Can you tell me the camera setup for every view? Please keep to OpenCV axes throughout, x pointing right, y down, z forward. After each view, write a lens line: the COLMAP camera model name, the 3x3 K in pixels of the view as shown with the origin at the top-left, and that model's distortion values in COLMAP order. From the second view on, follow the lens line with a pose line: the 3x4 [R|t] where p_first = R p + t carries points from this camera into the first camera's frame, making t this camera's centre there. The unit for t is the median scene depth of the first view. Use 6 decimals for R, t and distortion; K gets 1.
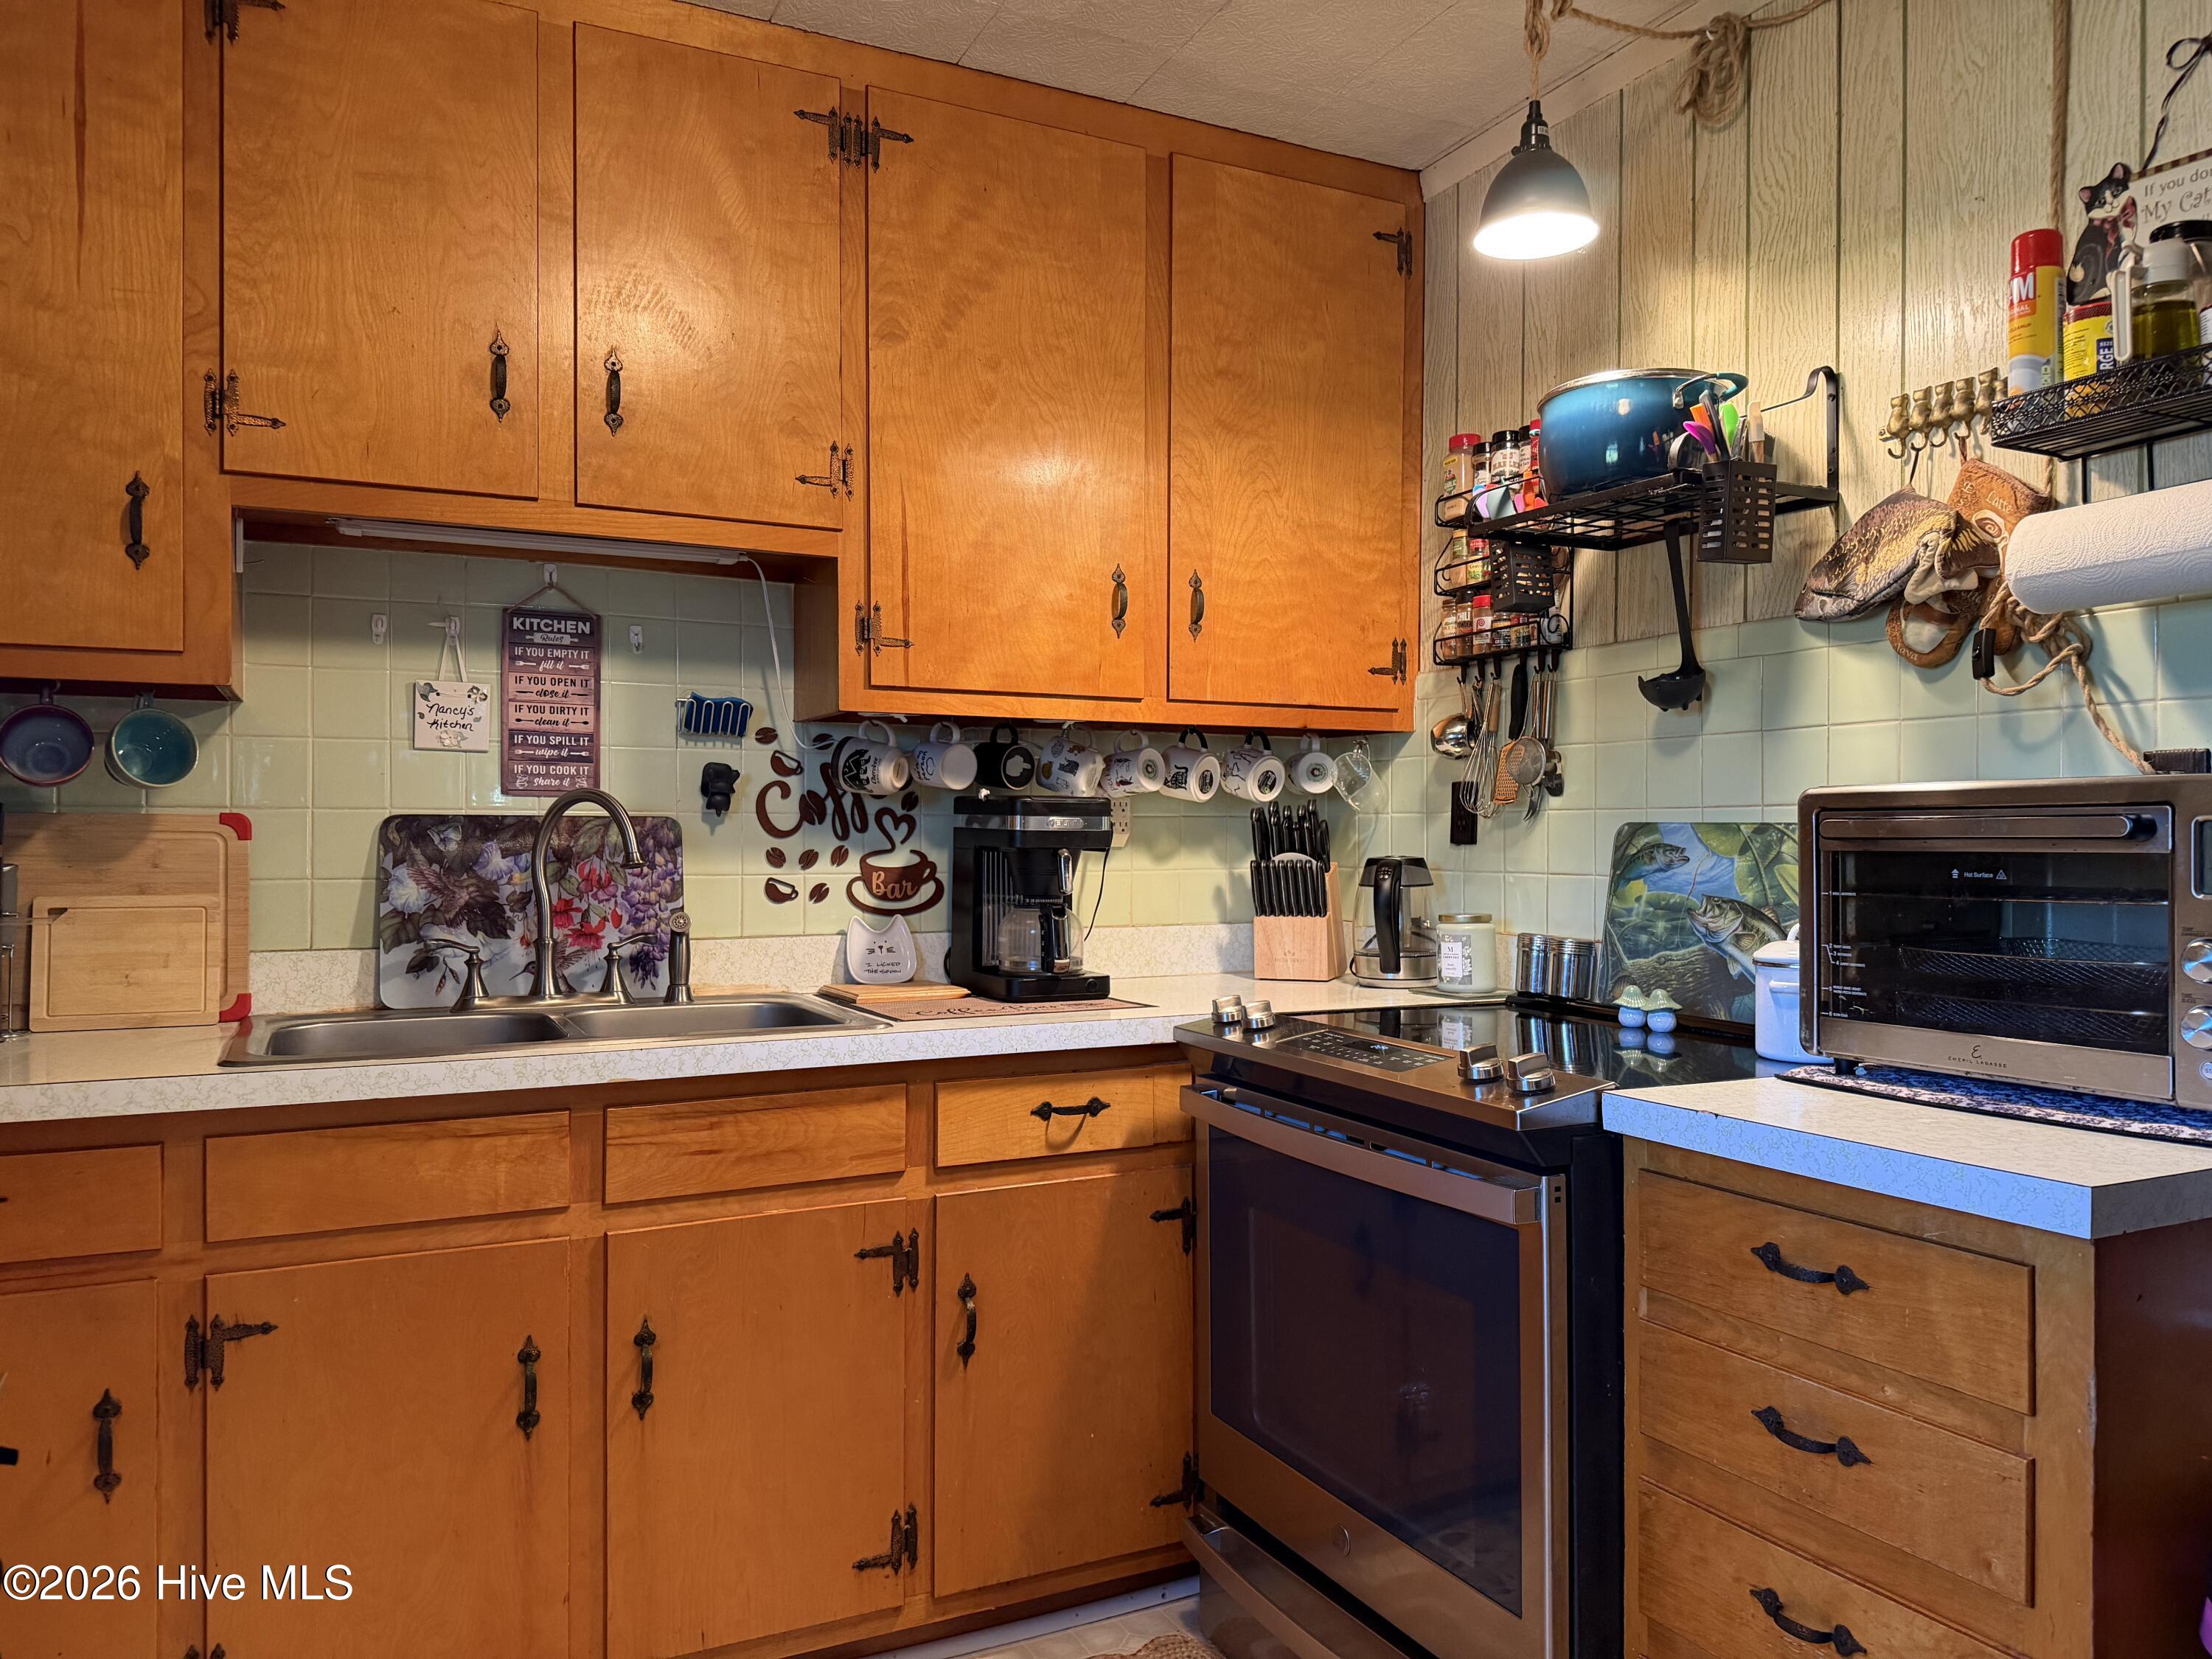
lens RADIAL K [[1534.0, 0, 1110.6], [0, 1534.0, 839.2], [0, 0, 1]] dist [0.149632, -0.249410]
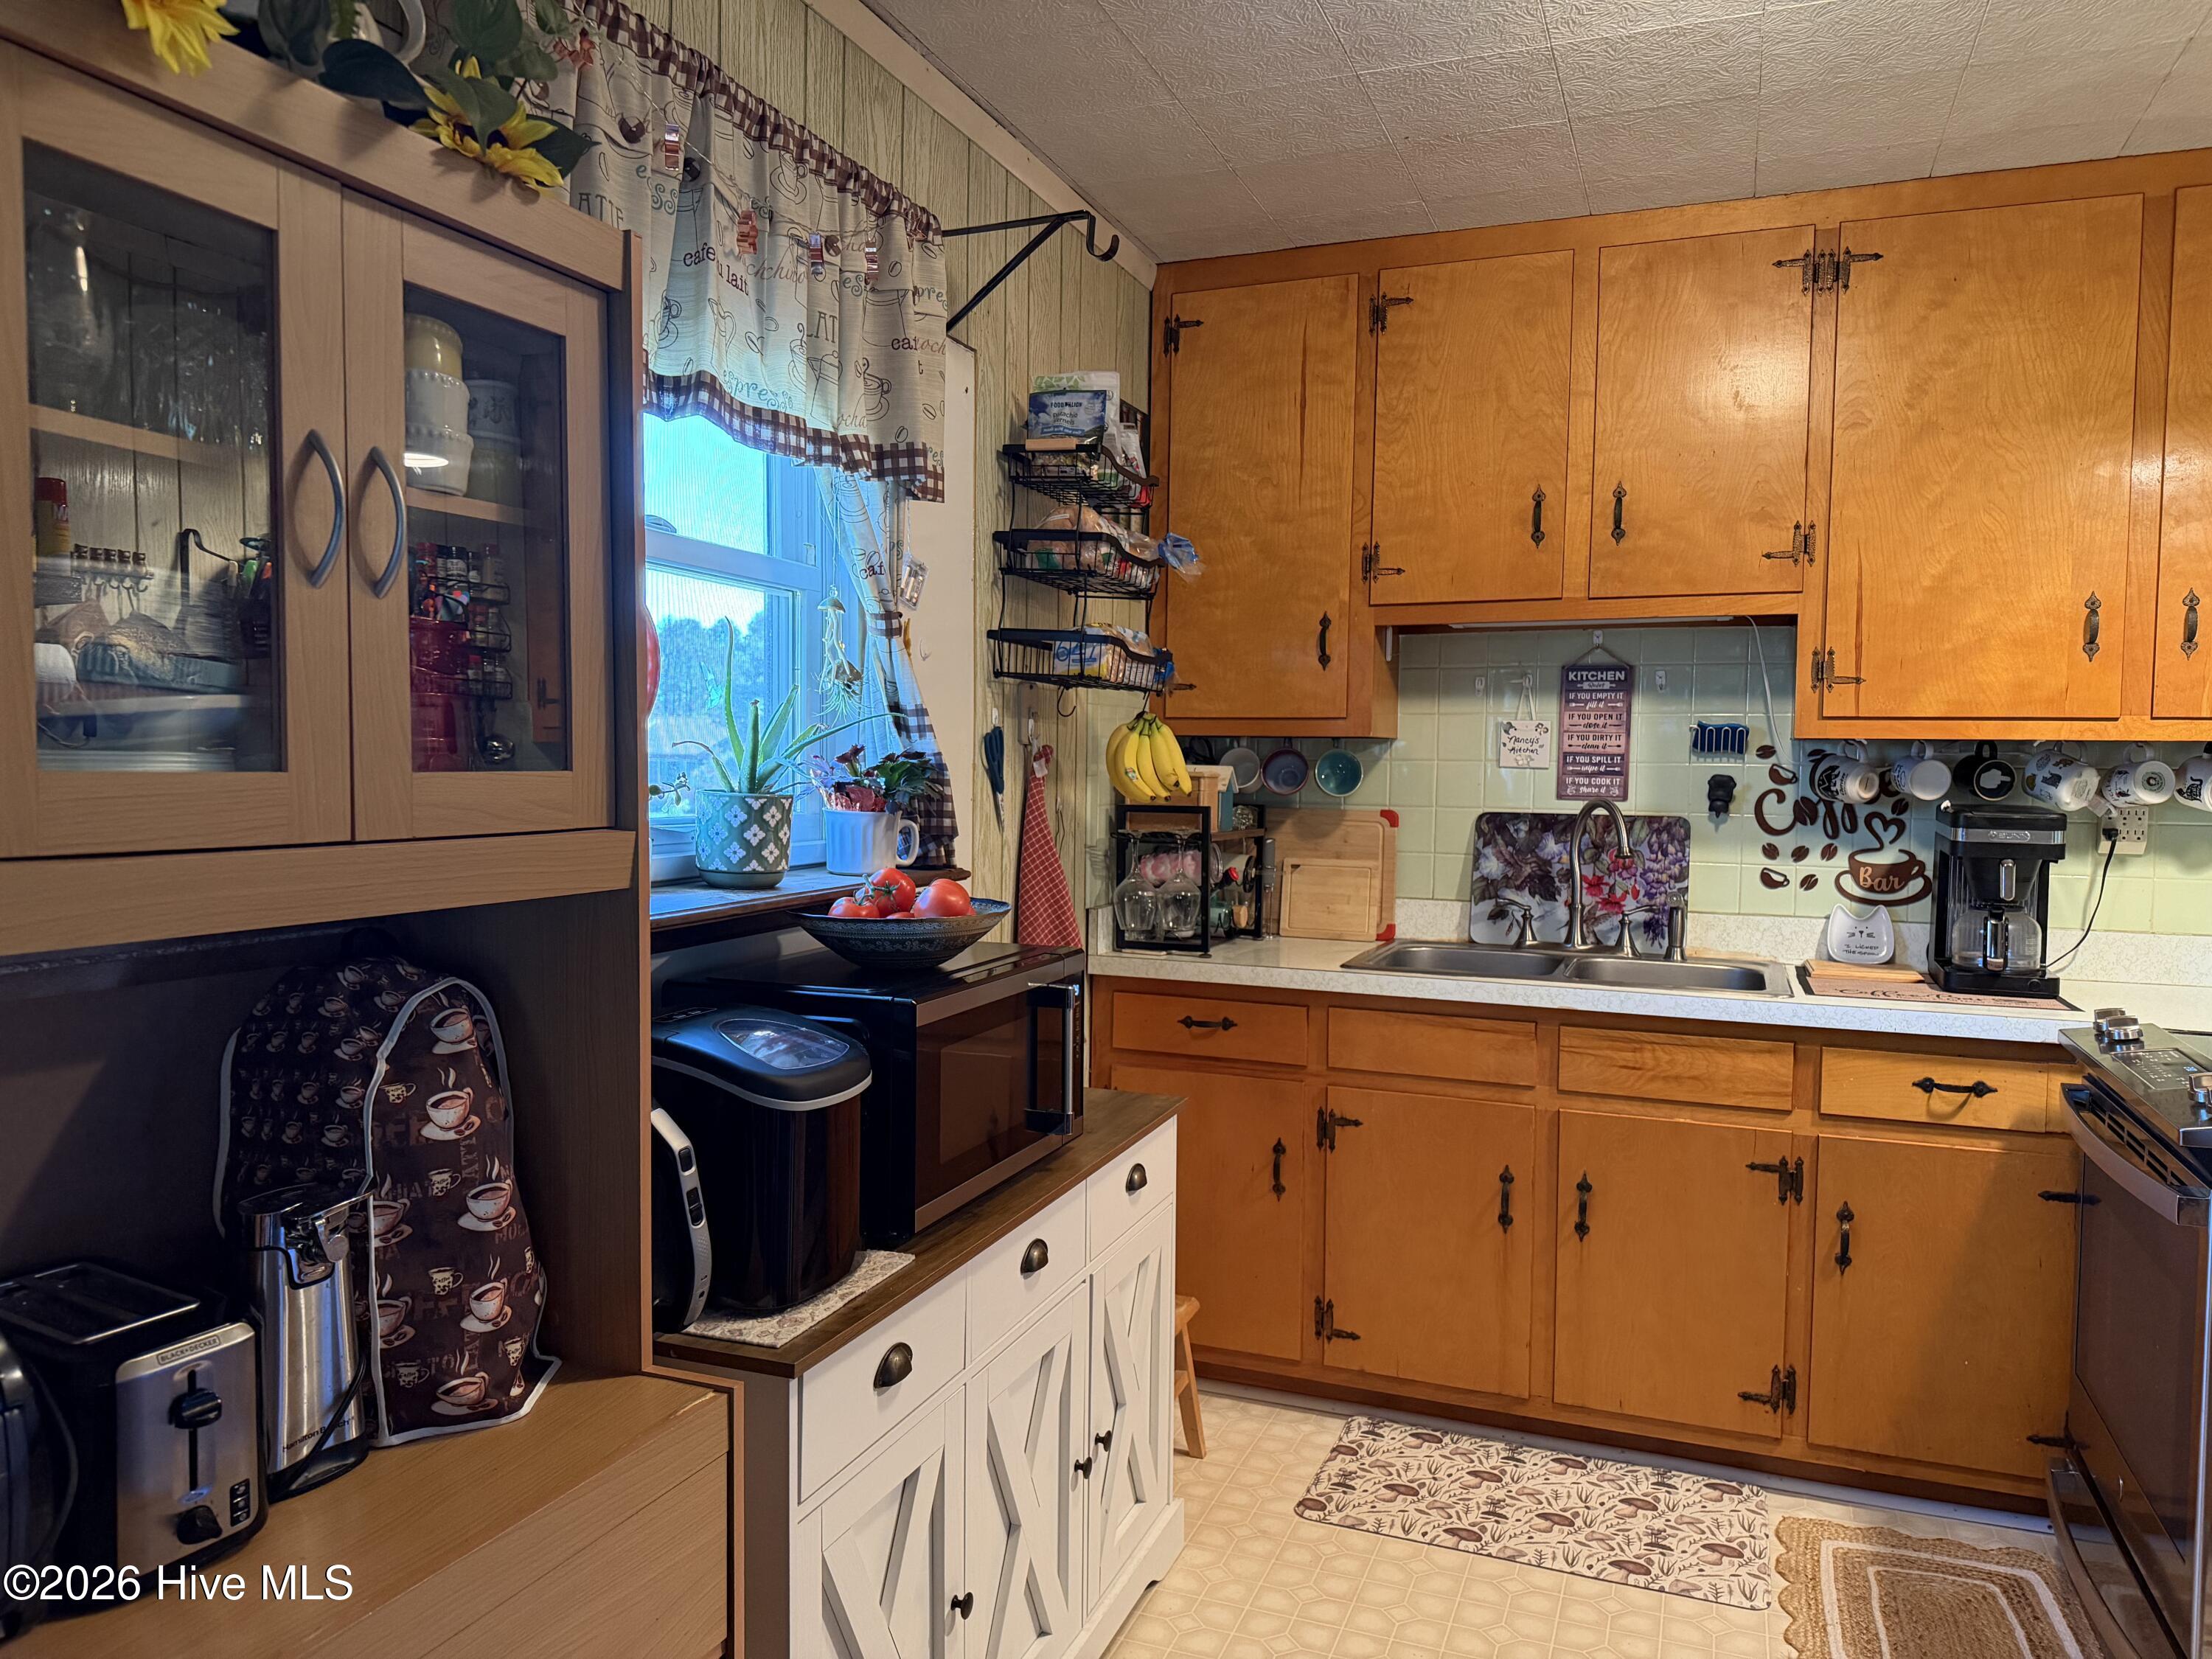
lens RADIAL K [[1530.3, 0, 1113.6], [0, 1530.3, 834.6], [0, 0, 1]] dist [0.139952, -0.250003]
pose [[0.672097, 0.043721, -0.739171, 0.375474], [-0.013934, 0.998825, 0.046410, -0.055896], [0.740332, -0.020893, 0.671917, -0.235349]]
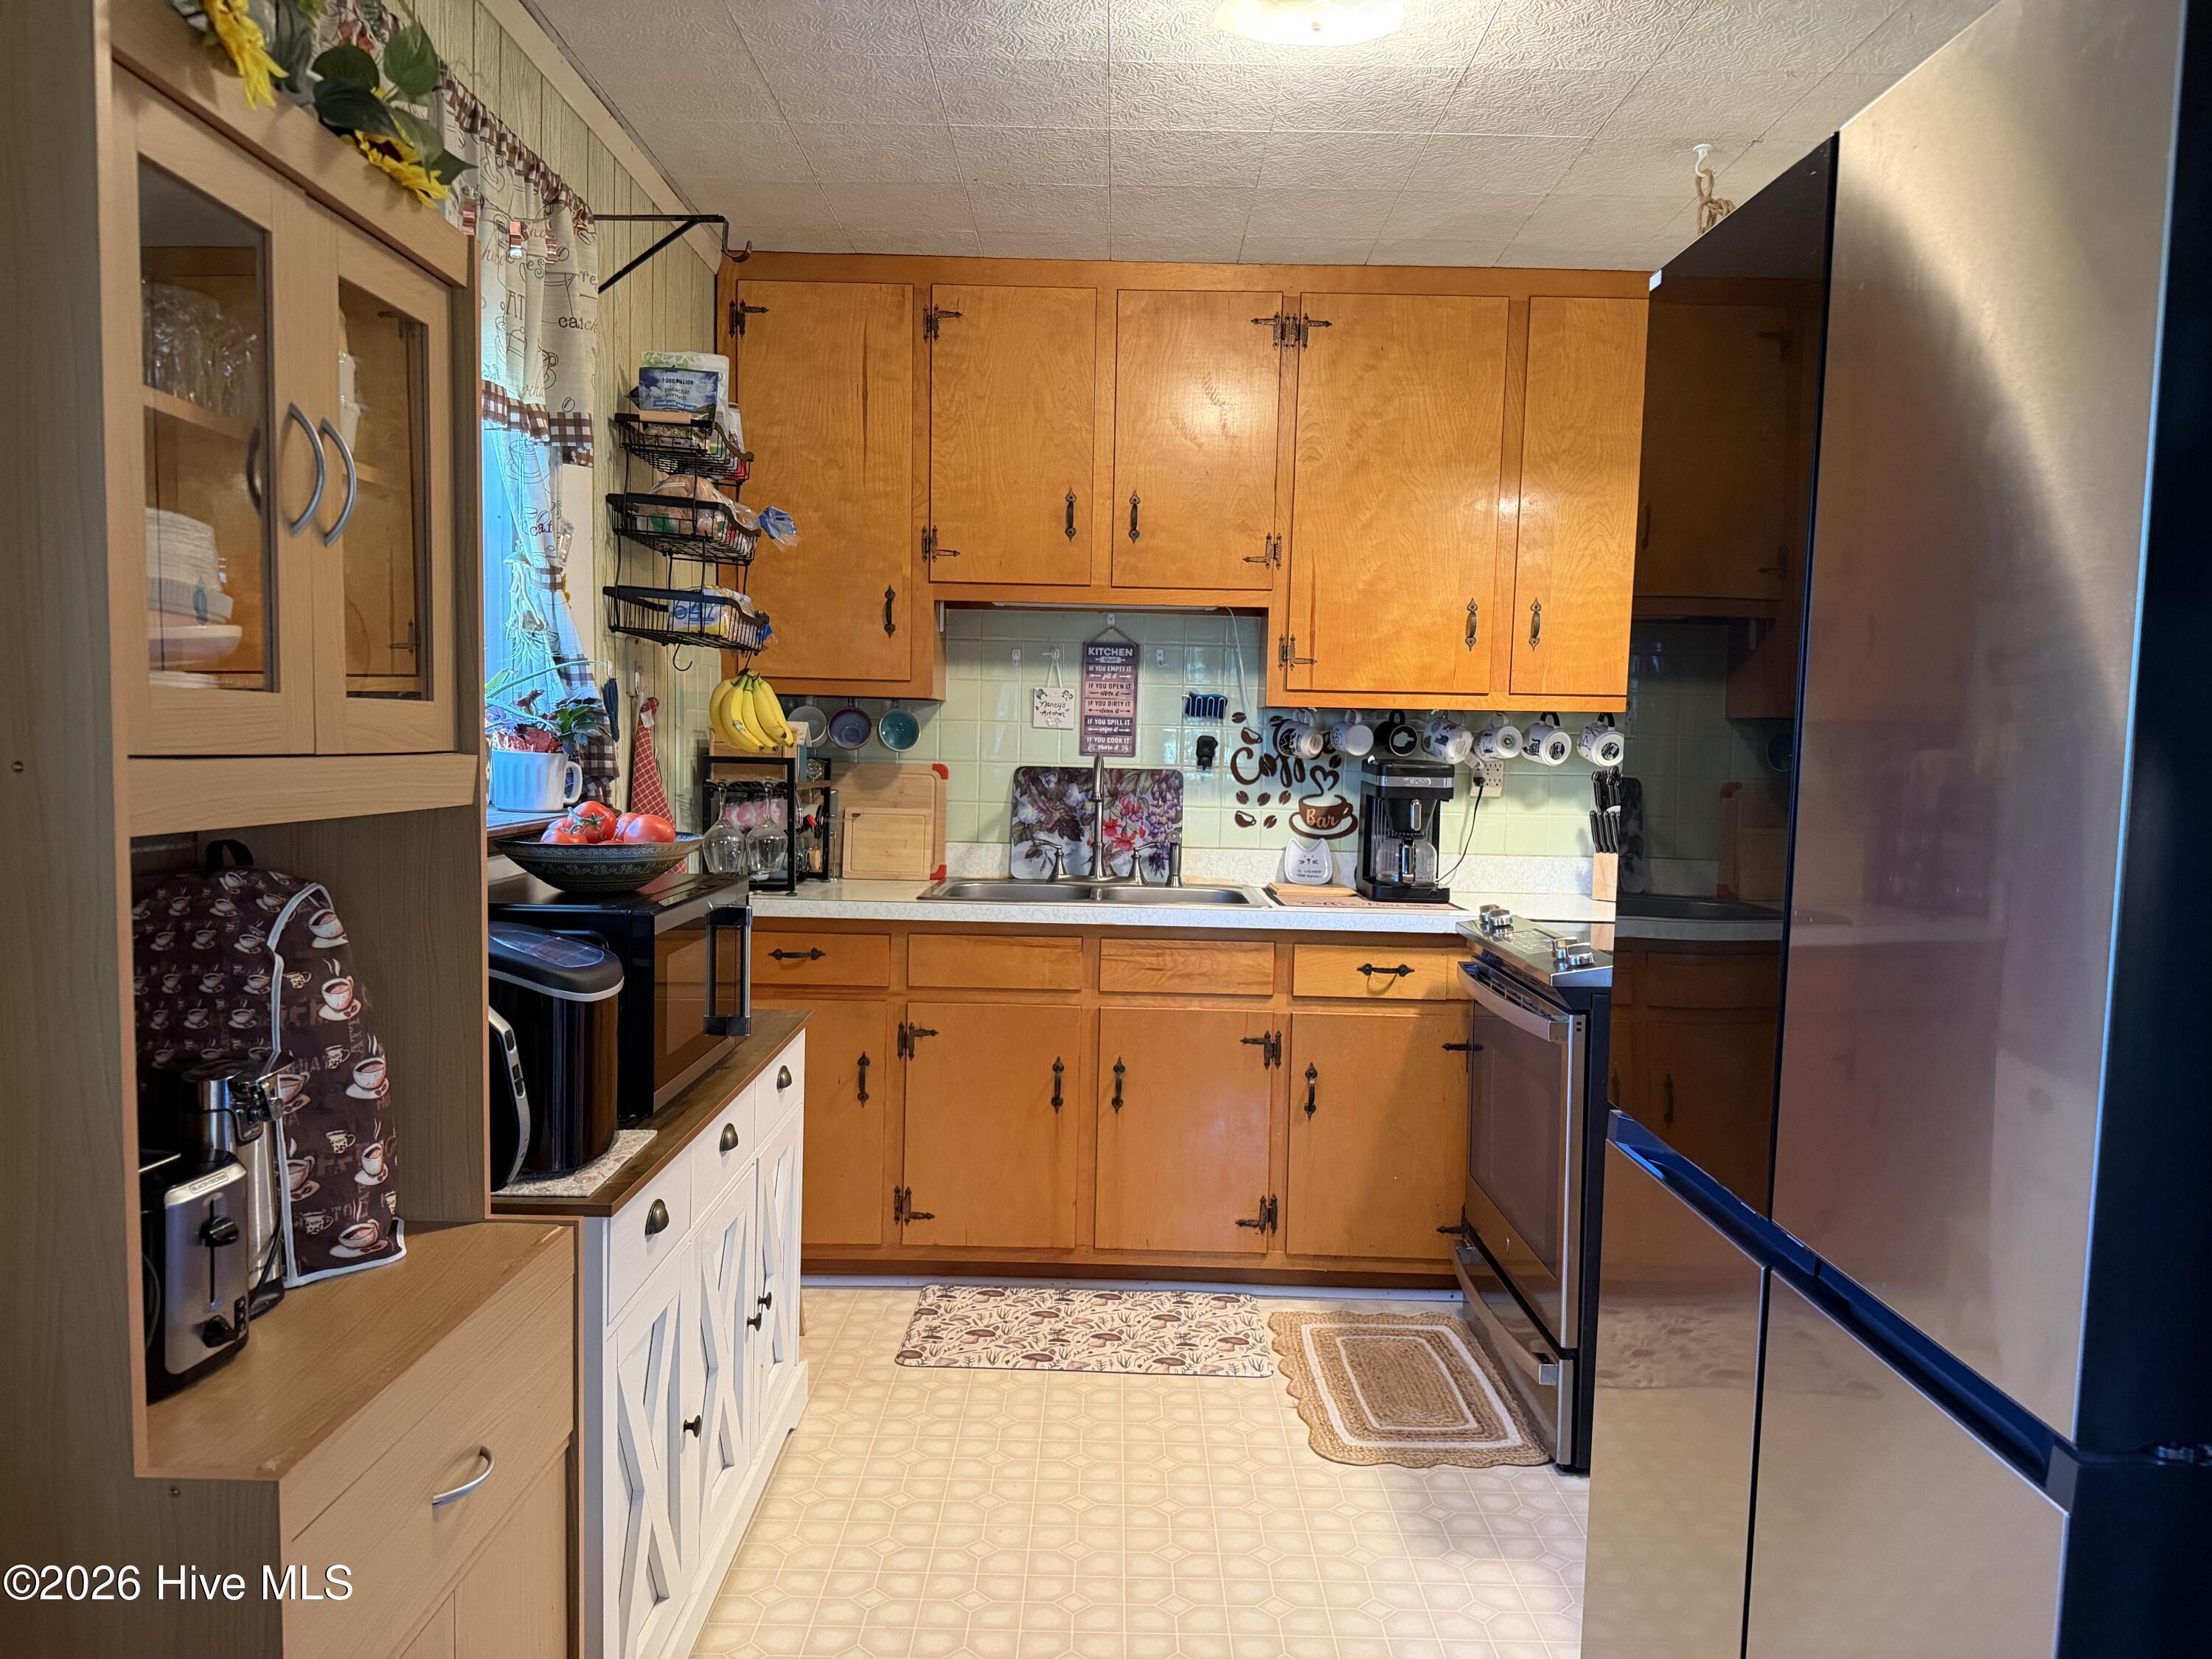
lens RADIAL K [[1534.0, 0, 1110.6], [0, 1534.0, 839.2], [0, 0, 1]] dist [0.149632, -0.249410]
pose [[0.894491, 0.047924, -0.444509, 0.374614], [-0.023245, 0.997879, 0.060810, -0.039441], [0.446480, -0.044061, 0.893708, -0.457207]]
